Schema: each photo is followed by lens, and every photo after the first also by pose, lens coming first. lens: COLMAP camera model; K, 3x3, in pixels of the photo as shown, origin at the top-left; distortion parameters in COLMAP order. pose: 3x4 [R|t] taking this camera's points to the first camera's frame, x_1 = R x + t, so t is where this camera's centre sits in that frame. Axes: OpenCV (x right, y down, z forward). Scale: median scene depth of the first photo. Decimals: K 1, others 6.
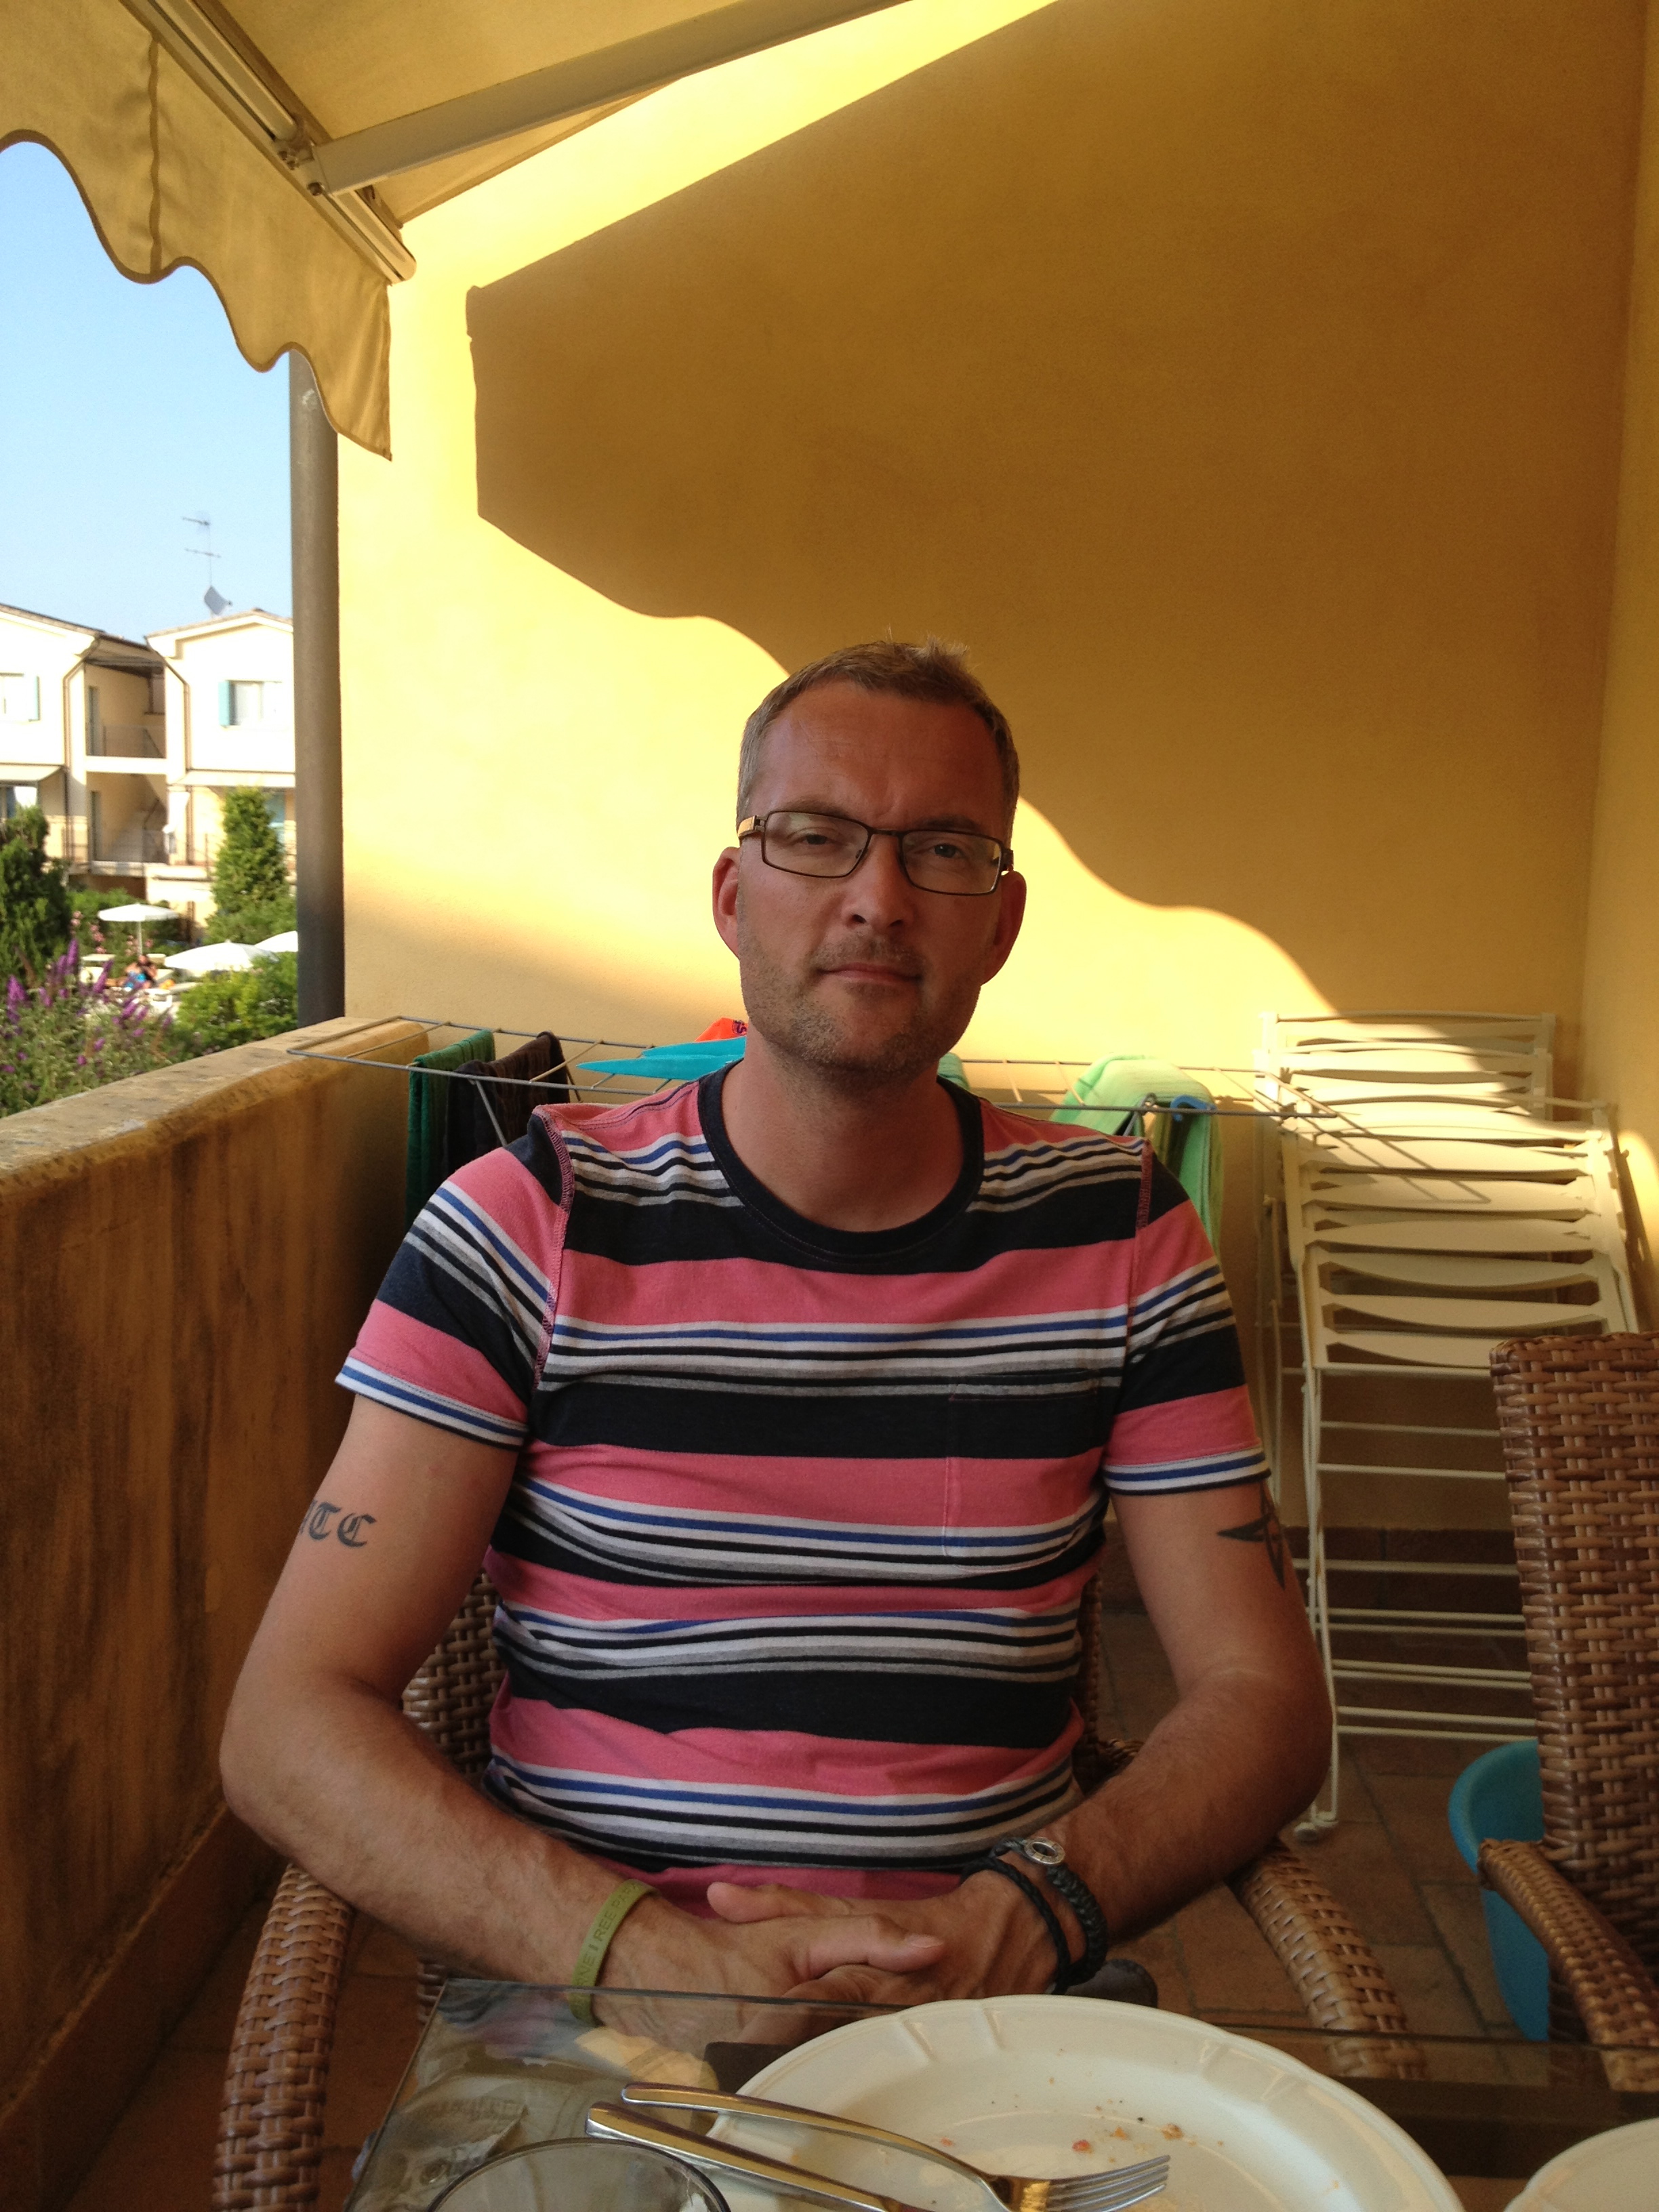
lens RADIAL K [[2032.3, 0, 822.0], [0, 2032.3, 1148.2], [0, 0, 1]] dist [0.078580, -0.160337]
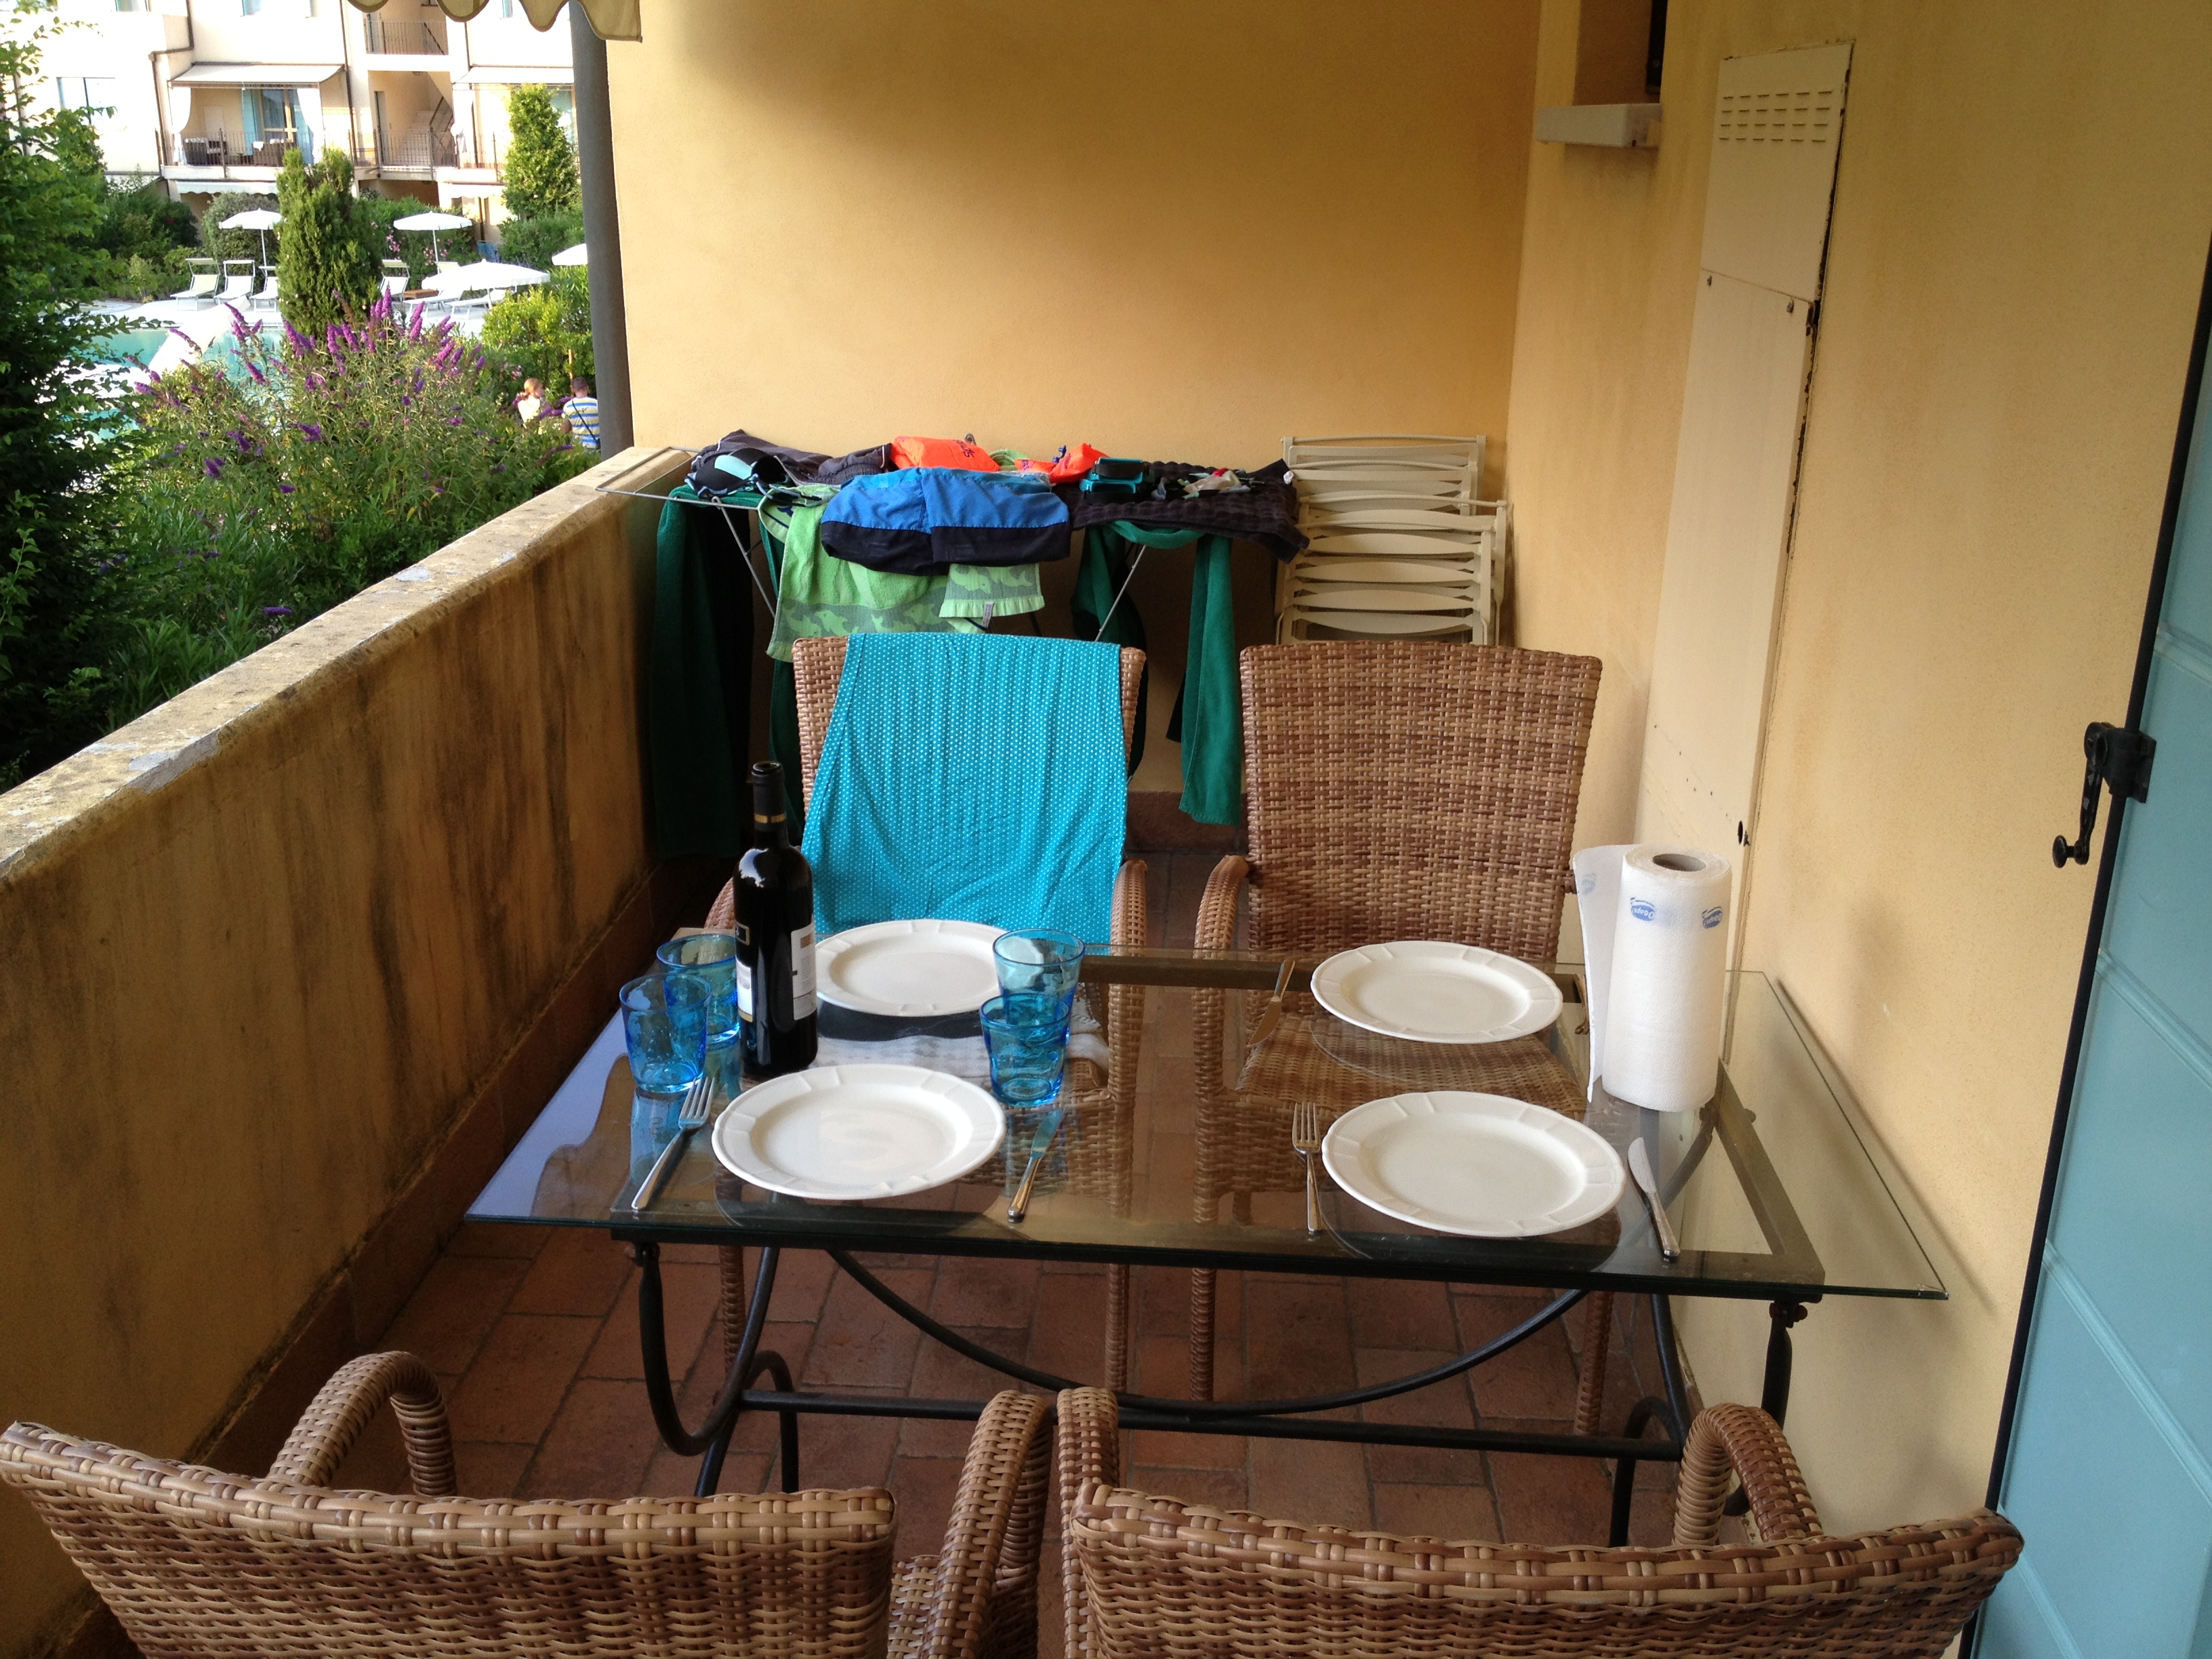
lens RADIAL K [[2032.3, 0, 1117.4], [0, 2032.3, 820.4], [0, 0, 1]] dist [0.078580, -0.160337]
pose [[0.999823, -0.013593, -0.013020, 0.163537], [0.015726, 0.983348, 0.181048, -0.083423], [0.010342, -0.181221, 0.983388, -0.614970]]
